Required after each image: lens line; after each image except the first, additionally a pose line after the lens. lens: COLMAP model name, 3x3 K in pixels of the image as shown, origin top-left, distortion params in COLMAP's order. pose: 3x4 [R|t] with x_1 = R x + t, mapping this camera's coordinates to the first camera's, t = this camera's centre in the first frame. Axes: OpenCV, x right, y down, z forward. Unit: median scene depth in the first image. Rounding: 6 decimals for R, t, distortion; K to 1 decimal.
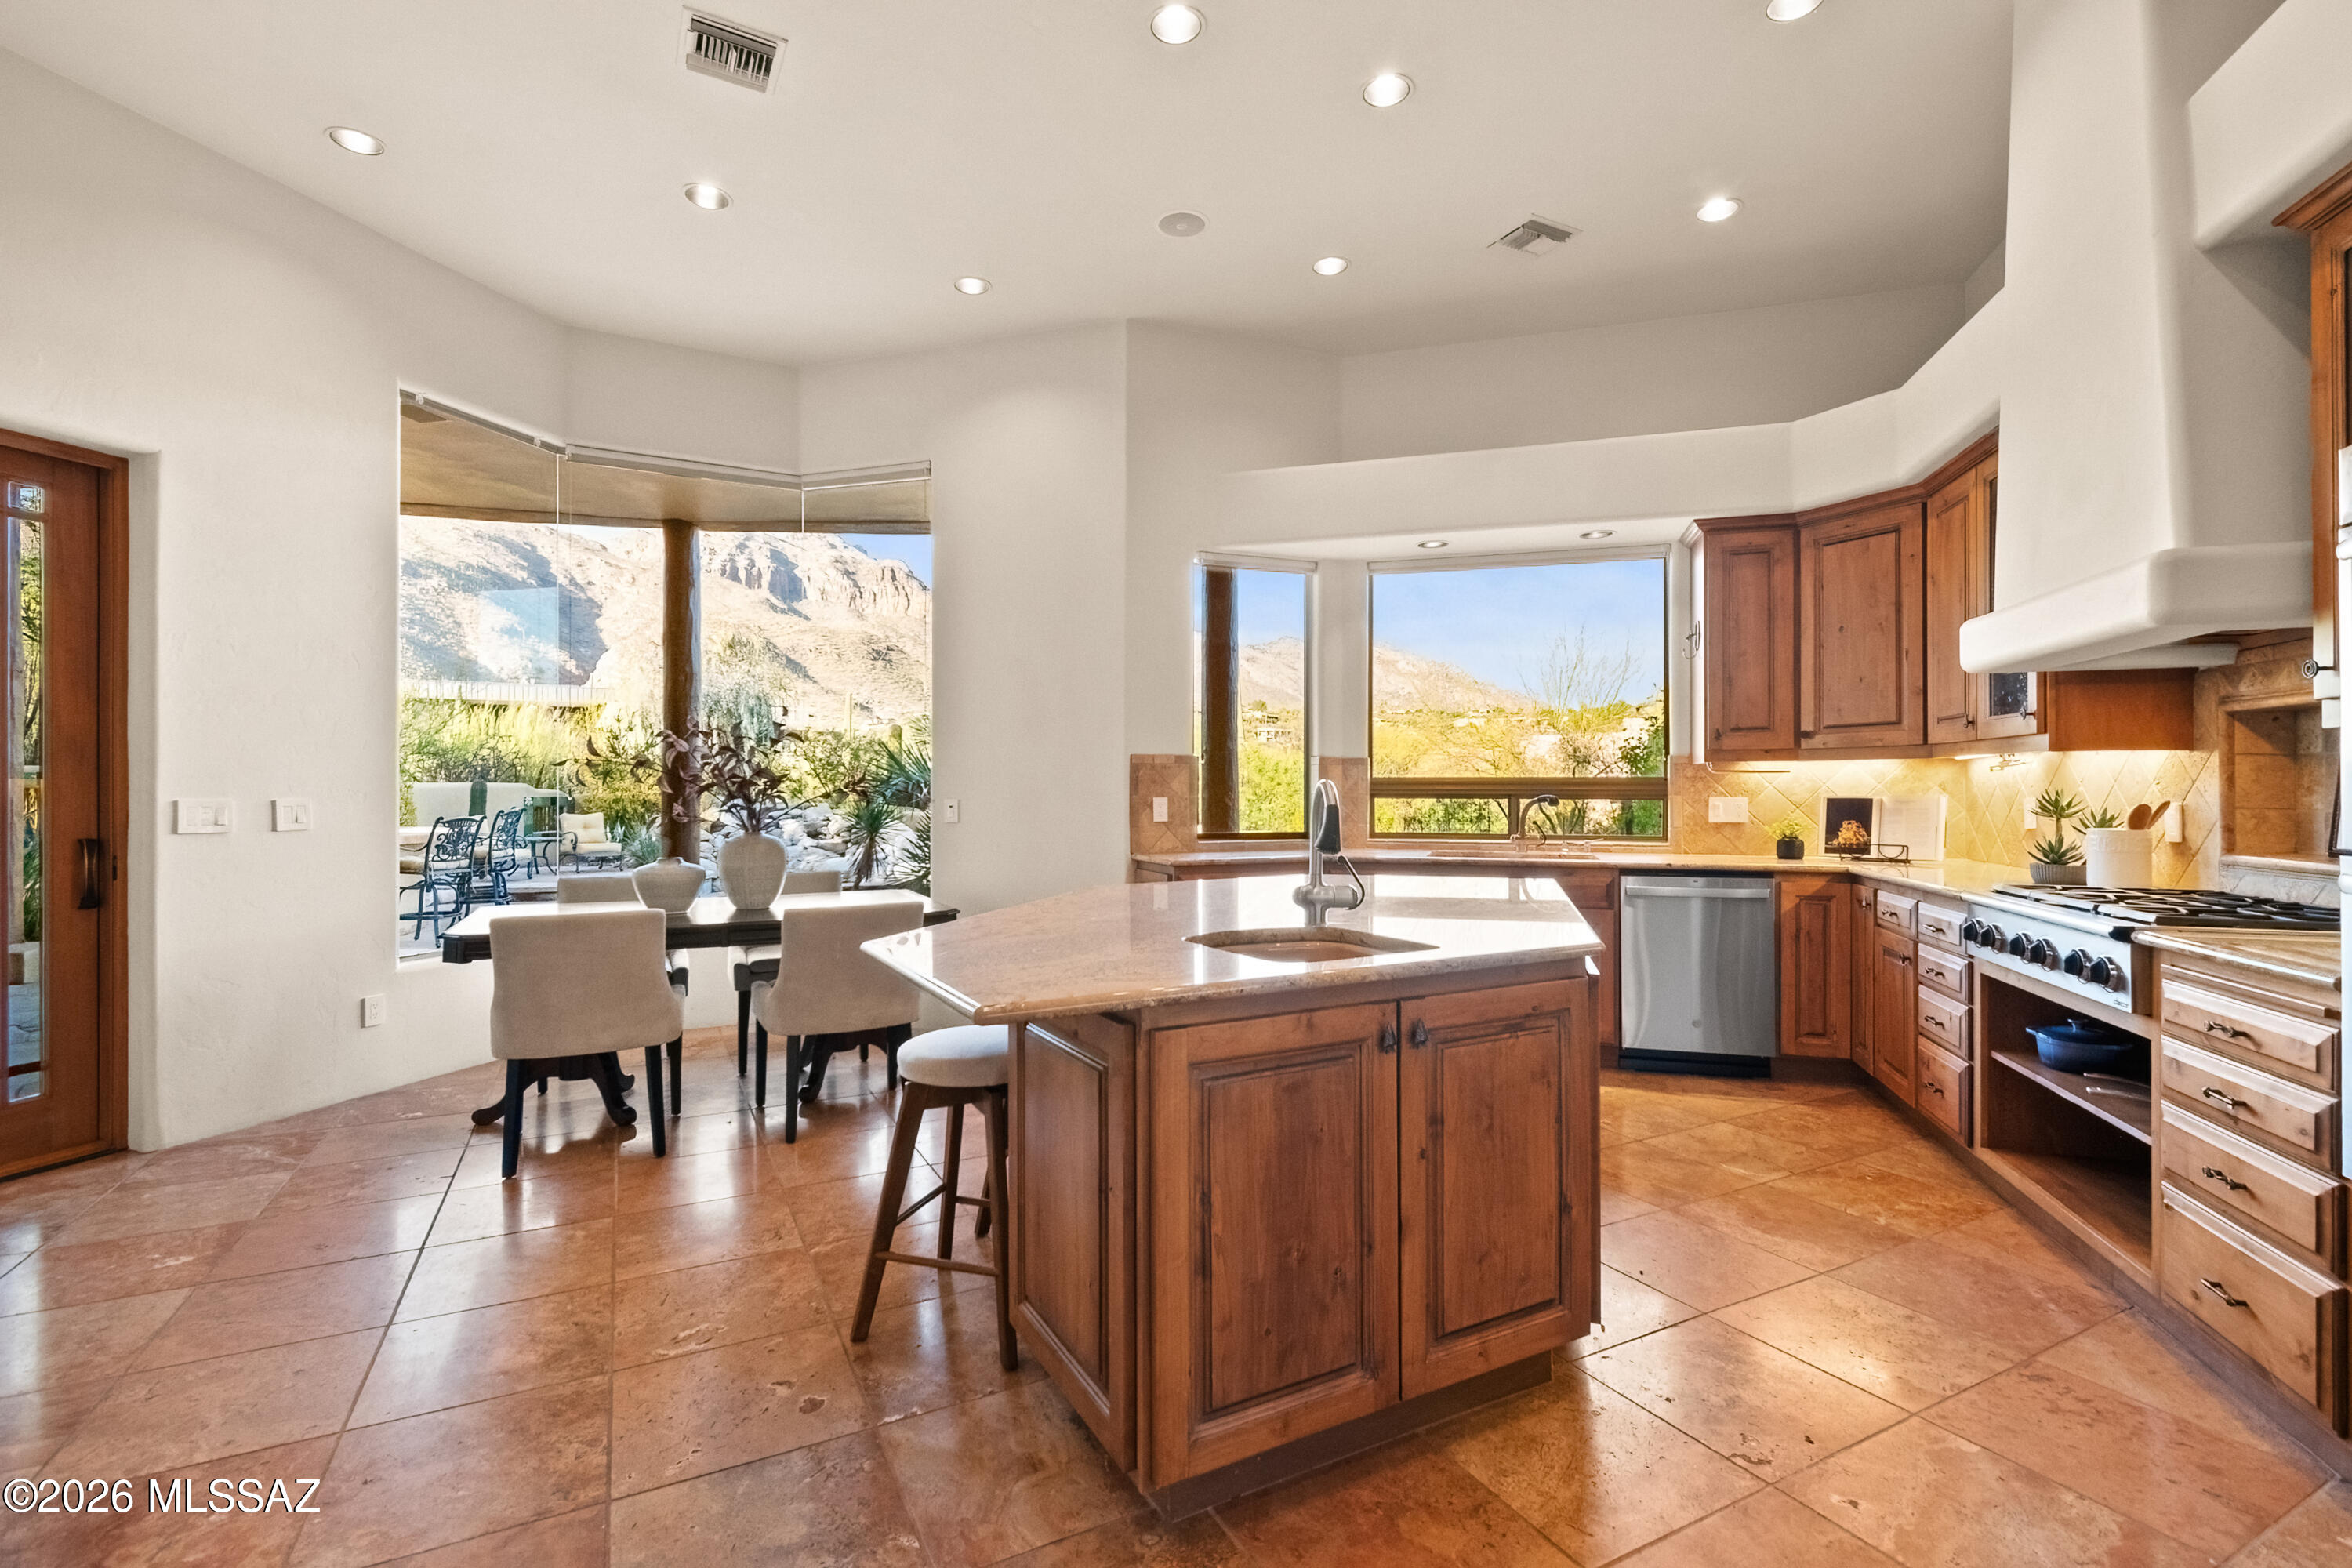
lens RADIAL K [[1058.6, 0, 1166.1], [0, 1058.6, 785.7], [0, 0, 1]] dist [0.011626, -0.004516]
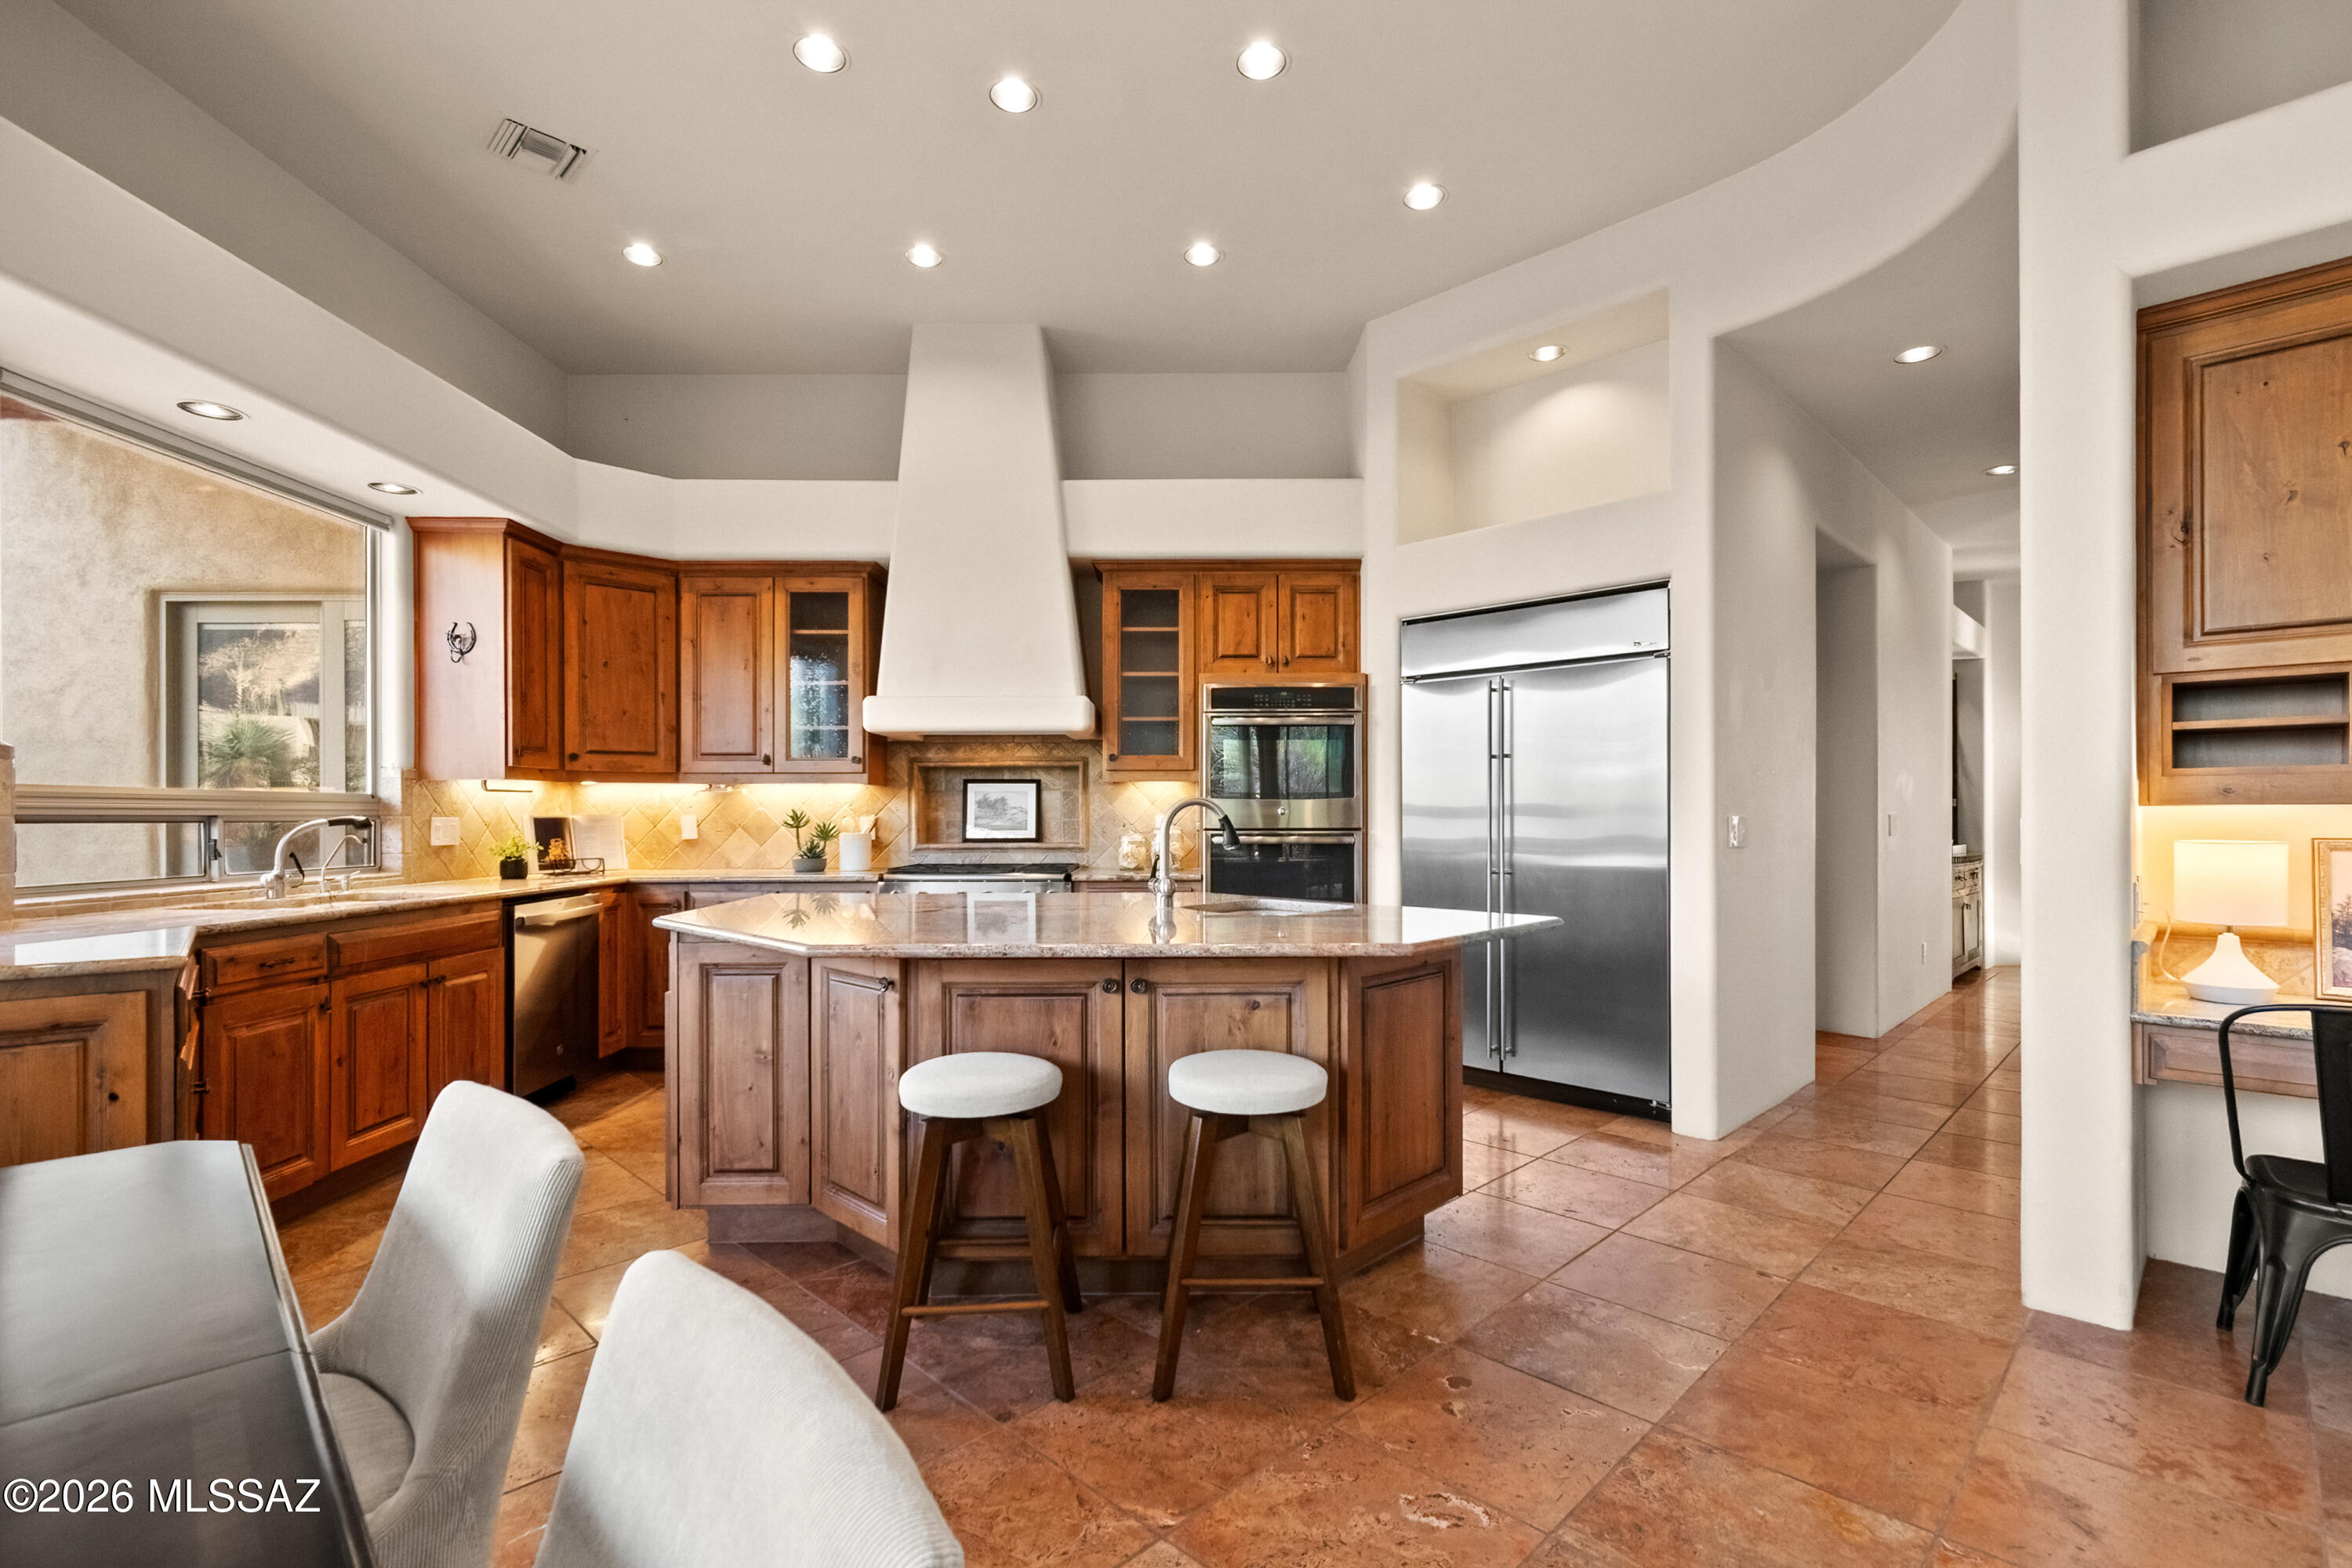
lens RADIAL K [[1058.6, 0, 1188.1], [0, 1058.6, 819.8], [0, 0, 1]] dist [0.011626, -0.004516]
pose [[-0.316498, -0.002814, 0.948589, -0.688008], [0.000043, 0.999996, 0.002981, 0.013010], [-0.948593, 0.000985, -0.316497, 0.876308]]
